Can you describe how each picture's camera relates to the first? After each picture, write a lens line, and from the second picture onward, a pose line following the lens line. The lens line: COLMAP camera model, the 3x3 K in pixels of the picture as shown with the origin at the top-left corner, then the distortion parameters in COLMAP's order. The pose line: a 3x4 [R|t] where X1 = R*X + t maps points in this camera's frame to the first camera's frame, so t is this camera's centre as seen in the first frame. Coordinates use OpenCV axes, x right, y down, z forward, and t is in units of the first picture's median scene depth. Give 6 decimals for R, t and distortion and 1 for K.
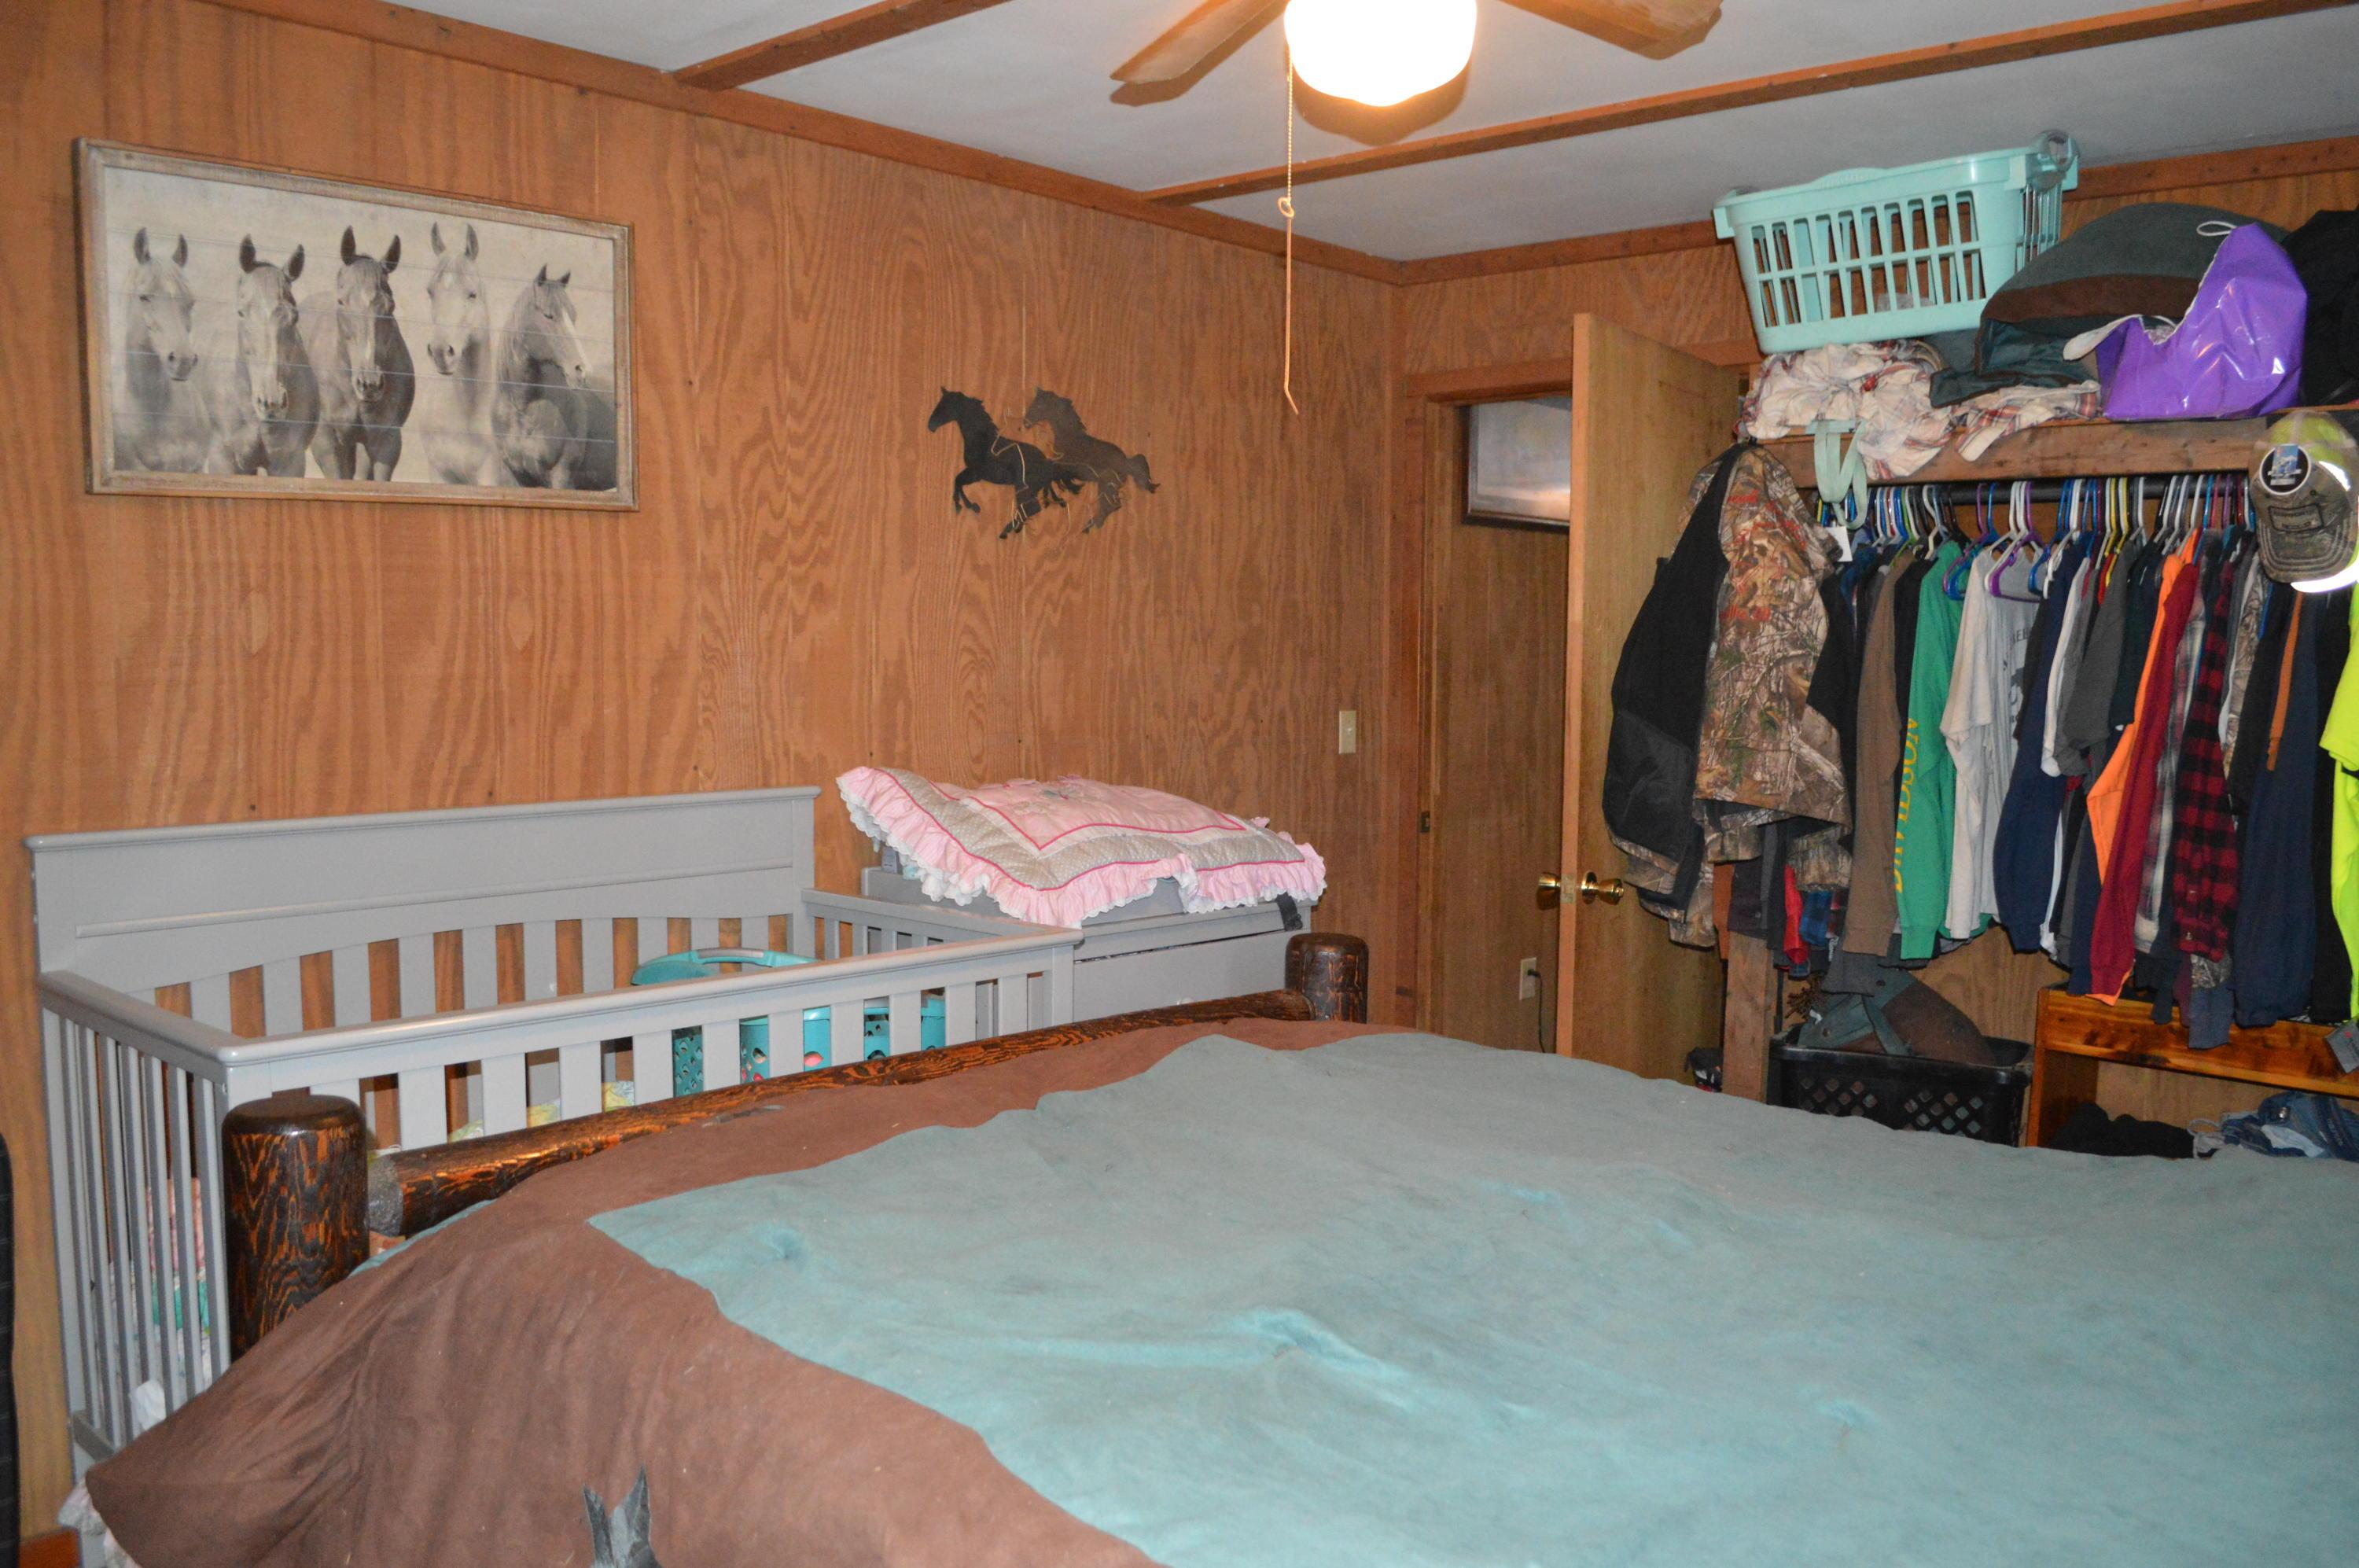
lens RADIAL K [[1917.5, 0, 1200.2], [0, 1917.5, 825.7], [0, 0, 1]] dist [-0.062872, 0.000298]
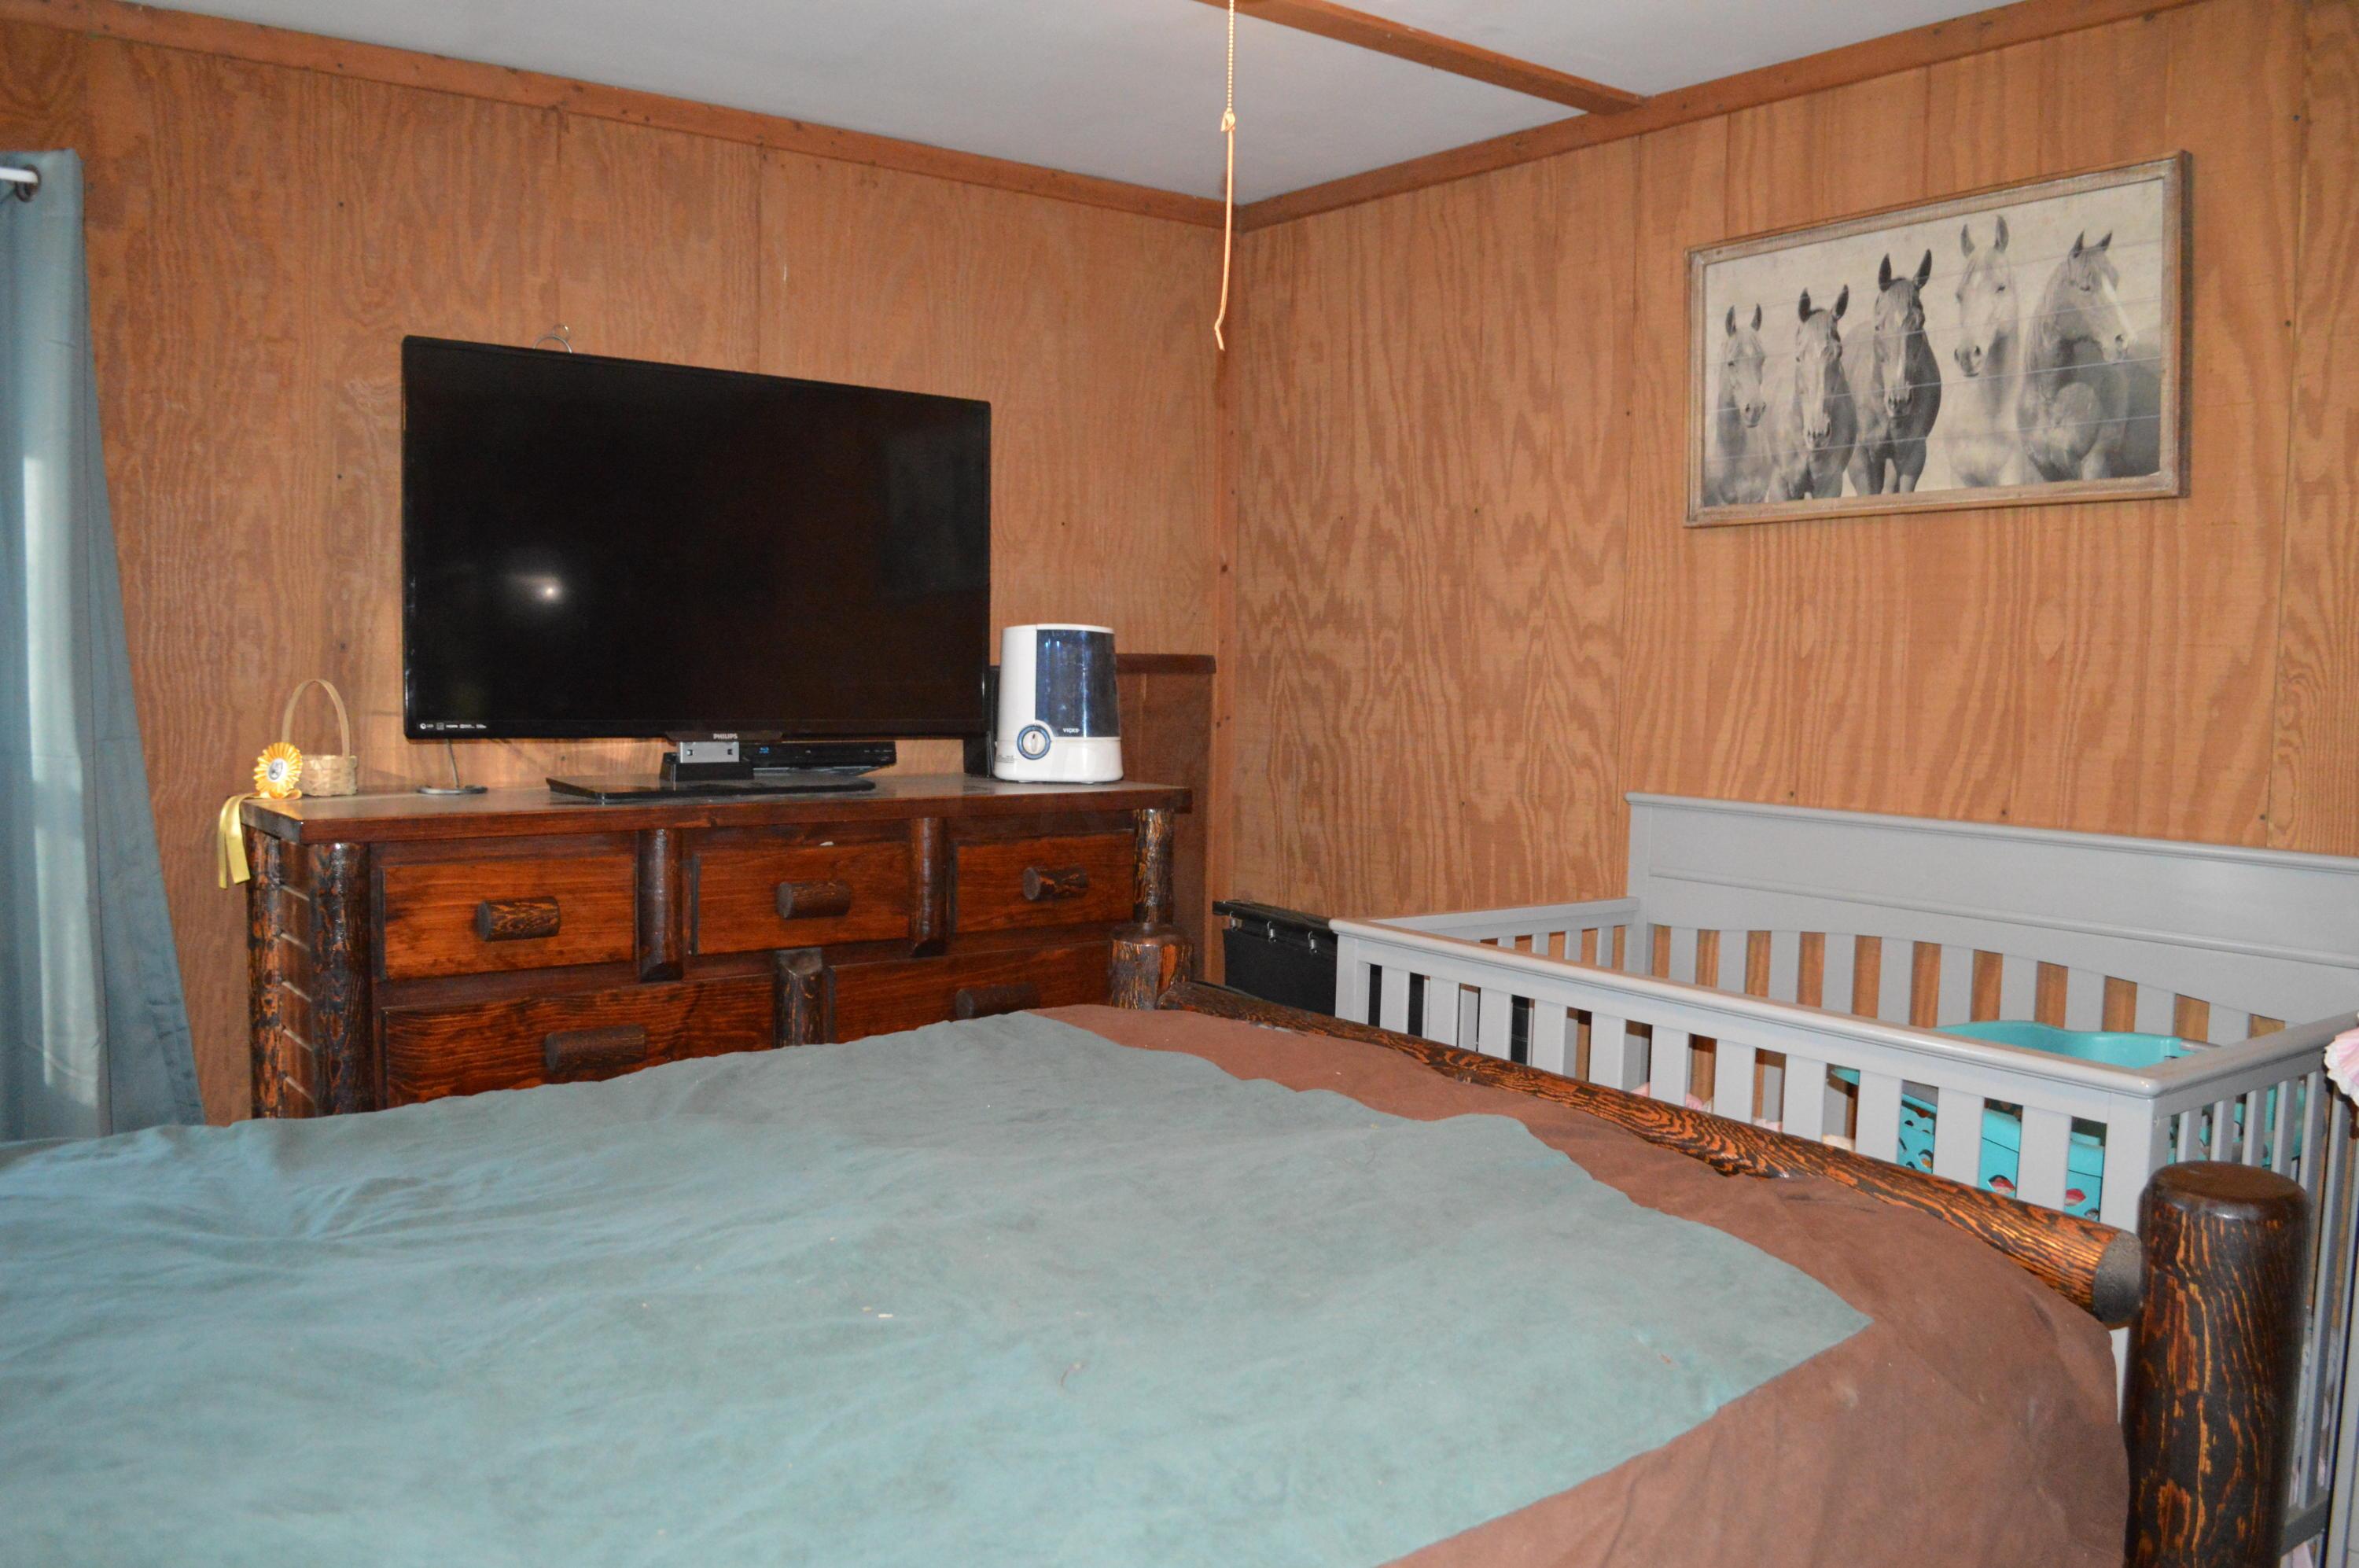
lens RADIAL K [[1897.9, 0, 1190.6], [0, 1897.9, 810.7], [0, 0, 1]] dist [-0.077588, 0.008443]
pose [[-0.191672, 0.071593, -0.978844, 0.644381], [-0.113966, 0.988966, 0.094650, -0.062881], [0.974820, 0.129697, -0.181398, 0.821010]]
